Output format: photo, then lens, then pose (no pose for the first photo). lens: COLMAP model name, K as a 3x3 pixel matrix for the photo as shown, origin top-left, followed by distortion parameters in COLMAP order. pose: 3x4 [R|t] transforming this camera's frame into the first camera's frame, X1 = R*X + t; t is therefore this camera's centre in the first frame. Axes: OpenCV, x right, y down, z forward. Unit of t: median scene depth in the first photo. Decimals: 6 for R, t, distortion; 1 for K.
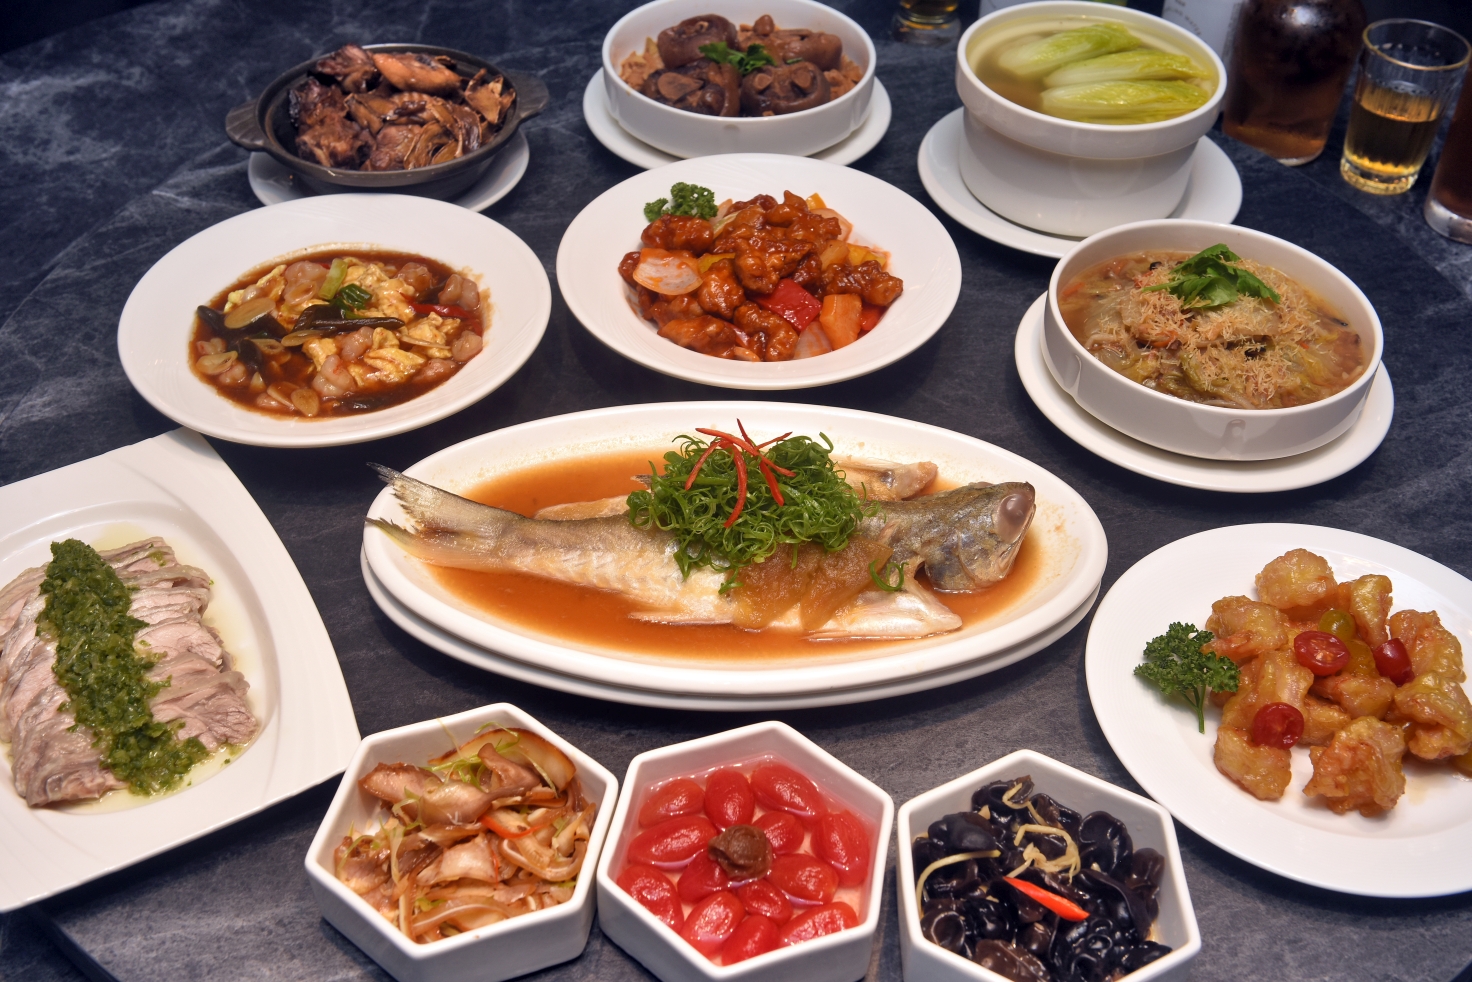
lens RADIAL K [[1674.3, 0, 736.0], [0, 1674.3, 491.0], [0, 0, 1]] dist [0.011775, 0.001682]
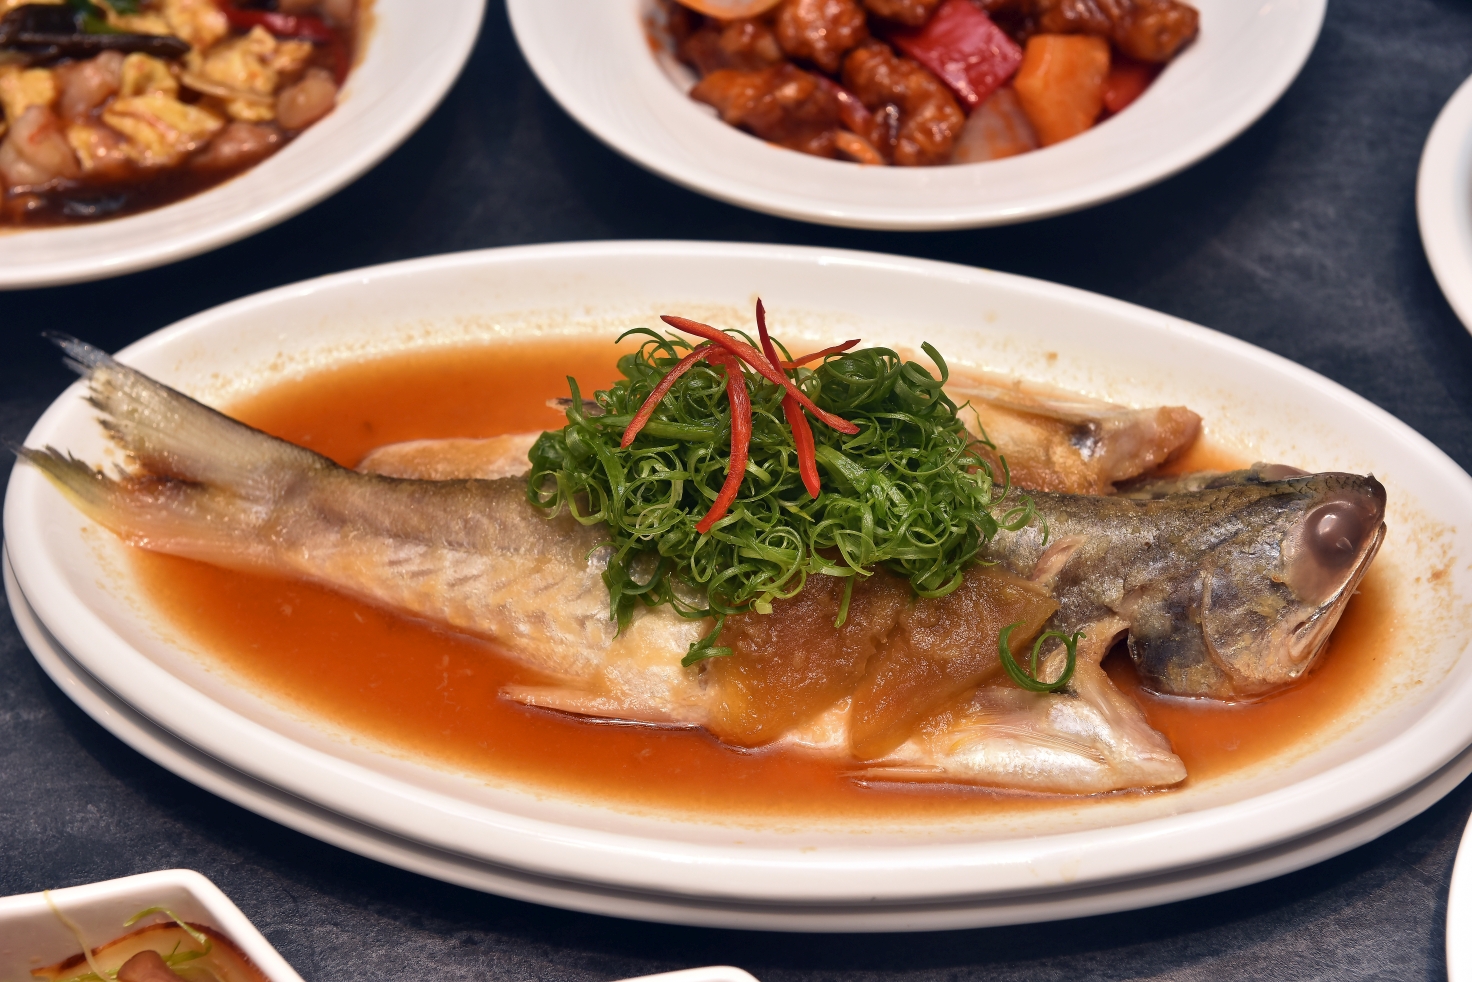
lens RADIAL K [[2666.2, 0, 736.0], [0, 2666.2, 491.0], [0, 0, 1]] dist [-0.007447, 0.276942]
pose [[0.985293, 0.079938, -0.151021, 0.113551], [-0.067293, 0.993927, 0.087065, -0.054557], [0.157064, -0.075622, 0.984689, 0.244729]]
